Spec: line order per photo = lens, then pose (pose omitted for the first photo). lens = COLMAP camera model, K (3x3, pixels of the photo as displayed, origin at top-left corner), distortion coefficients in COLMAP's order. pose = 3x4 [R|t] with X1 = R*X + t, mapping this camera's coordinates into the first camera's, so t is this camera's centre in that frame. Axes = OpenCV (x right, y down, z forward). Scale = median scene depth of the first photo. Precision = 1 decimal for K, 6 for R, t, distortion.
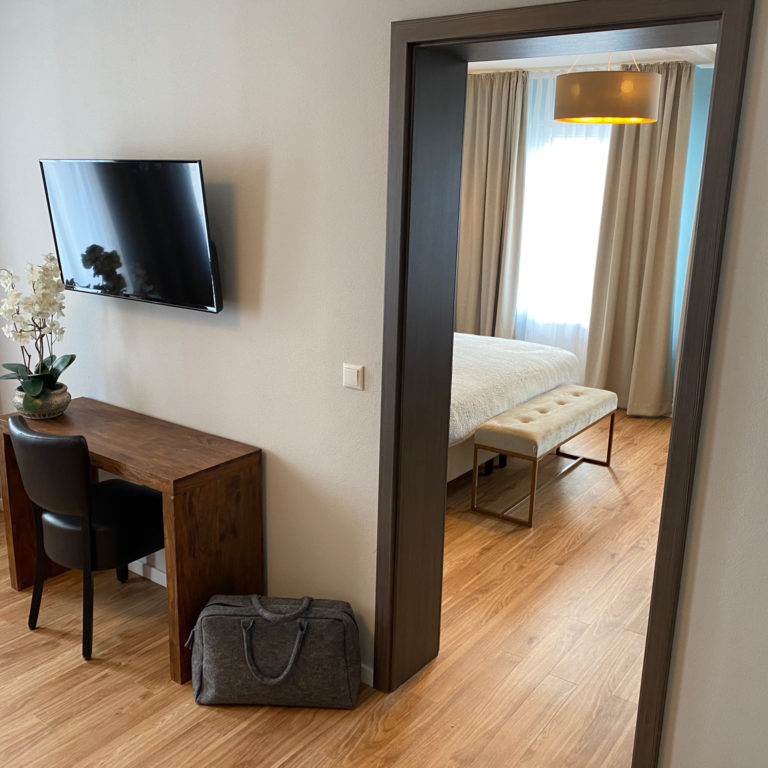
lens RADIAL K [[787.0, 0, 384.0], [0, 787.0, 384.0], [0, 0, 1]] dist [0.059396, -0.011758]
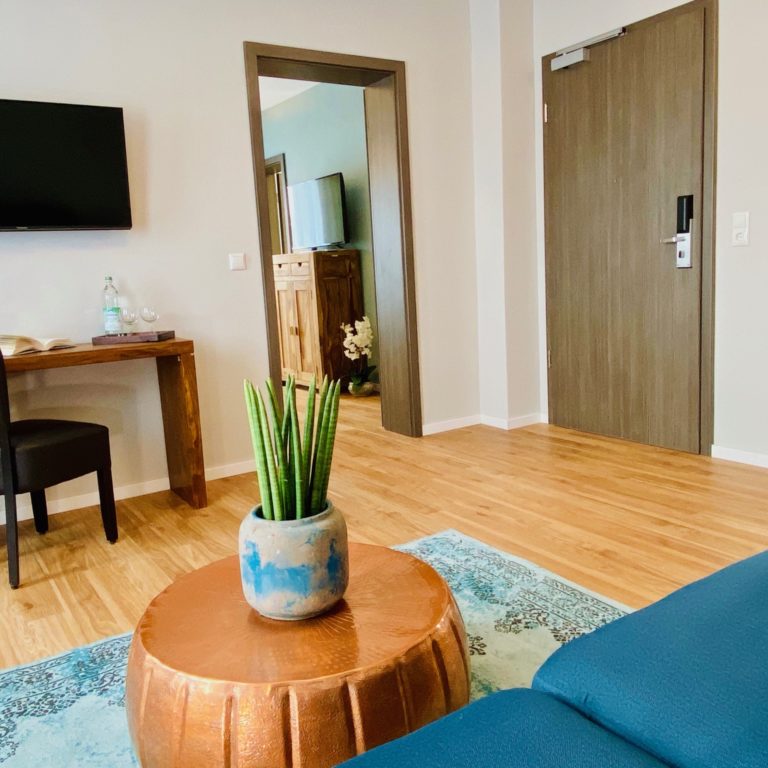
lens RADIAL K [[727.1, 0, 381.3], [0, 727.1, 374.0], [0, 0, 1]] dist [0.090234, -0.133648]
pose [[0.348100, -0.178703, 0.920267, -1.211922], [0.293409, 0.953111, 0.074096, 0.166013], [-0.890358, 0.244222, 0.384211, 0.236660]]
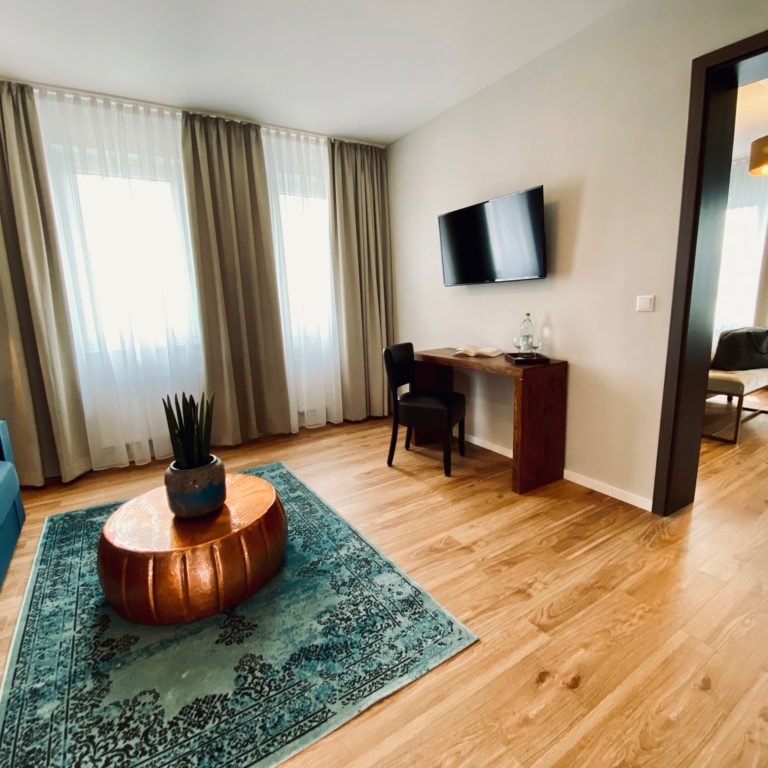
lens RADIAL K [[413.5, 0, 382.9], [0, 413.5, 379.8], [0, 0, 1]] dist [0.019463, -0.020534]
pose [[0.925624, 0.014455, -0.378168, -0.192569], [-0.036240, 0.998064, -0.050553, 0.187477], [0.376705, 0.060498, 0.924356, 0.054609]]
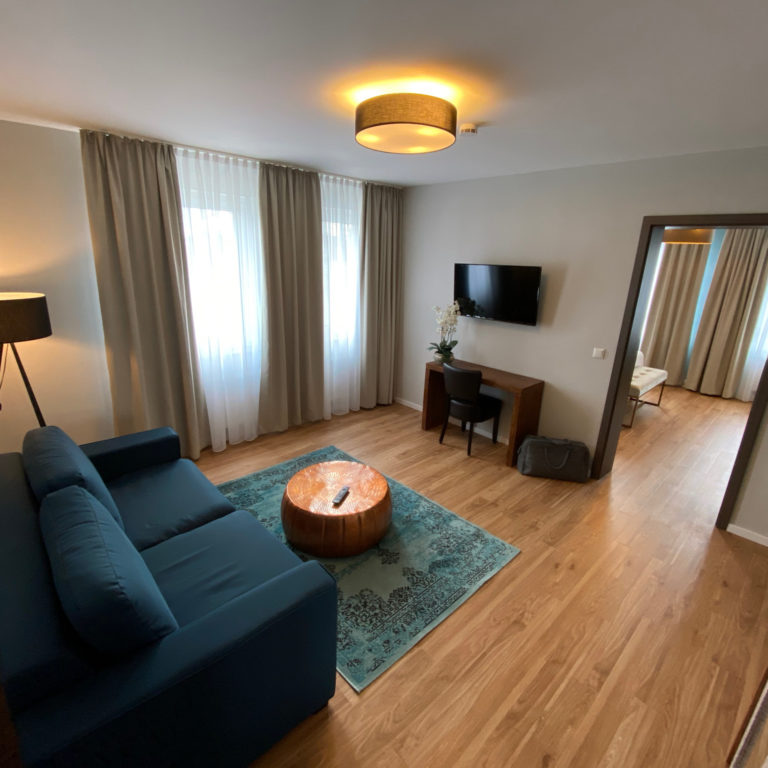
lens RADIAL K [[410.9, 0, 383.1], [0, 410.9, 380.2], [0, 0, 1]] dist [0.057943, -0.059814]
pose [[0.981705, 0.066791, -0.178308, -0.443535], [-0.060015, 0.997265, 0.043136, 0.055831], [0.180702, -0.031645, 0.983029, -0.408492]]
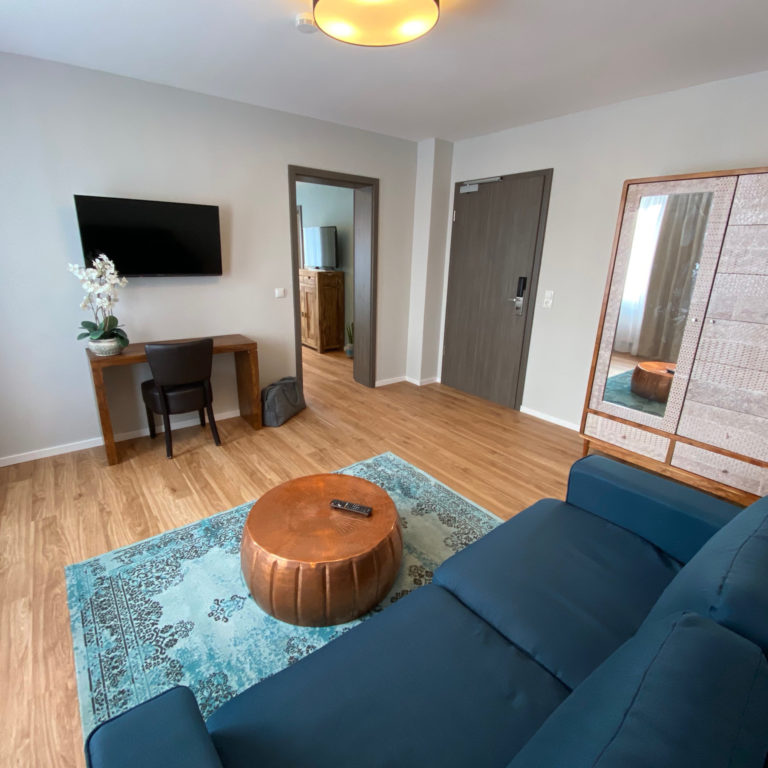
lens RADIAL K [[410.9, 0, 383.1], [0, 410.9, 380.2], [0, 0, 1]] dist [0.057943, -0.059814]
pose [[0.275350, -0.299110, 0.913627, -1.267827], [0.220901, 0.944621, 0.242682, 0.007455], [-0.935620, 0.134998, 0.326175, 0.214216]]
